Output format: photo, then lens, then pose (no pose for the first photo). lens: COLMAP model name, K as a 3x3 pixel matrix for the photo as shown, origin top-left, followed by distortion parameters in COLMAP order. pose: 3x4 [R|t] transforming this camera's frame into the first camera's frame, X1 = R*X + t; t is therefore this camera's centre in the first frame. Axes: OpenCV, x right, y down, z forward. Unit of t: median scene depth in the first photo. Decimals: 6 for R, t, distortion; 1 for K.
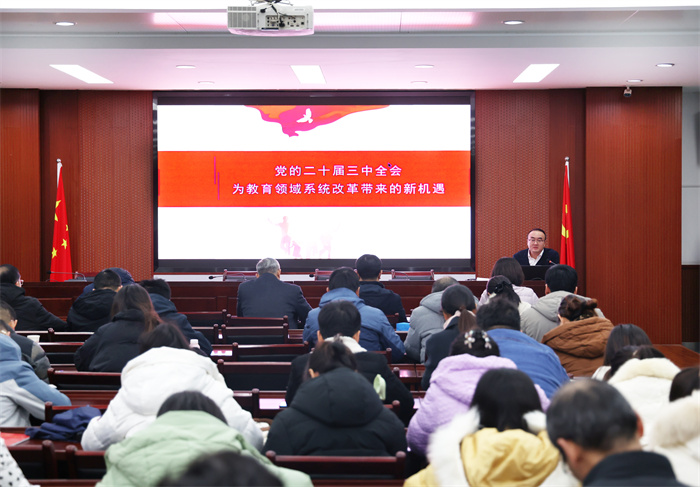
lens RADIAL K [[1440.3, 0, 349.4], [0, 1440.3, 238.9], [0, 0, 1]] dist [0.068215, 0.000000]
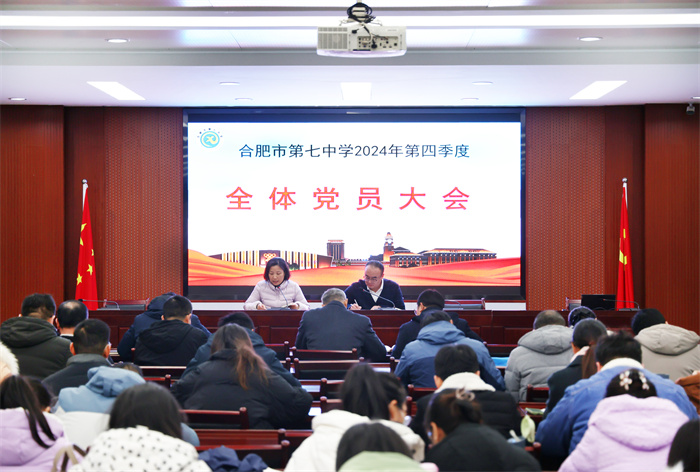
lens RADIAL K [[1542.4, 0, 350.3], [0, 1542.4, 240.2], [0, 0, 1]] dist [0.075273, 0.000000]
pose [[0.999924, 0.001942, -0.012143, -0.016213], [-0.002117, 0.999893, -0.014454, -0.001558], [0.012113, 0.014479, 0.999822, -0.007403]]
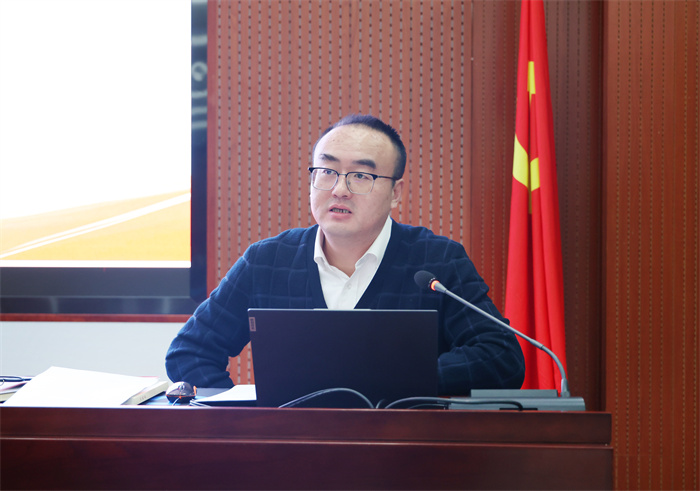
lens RADIAL K [[1175.2, 0, 350.4], [0, 1175.2, 245.8], [0, 0, 1]] dist [-0.019448, 0.000000]
pose [[0.999388, 0.003842, -0.034773, 0.131321], [-0.003865, 0.999992, -0.000595, 0.009972], [0.034771, 0.000729, 0.999395, 0.825986]]
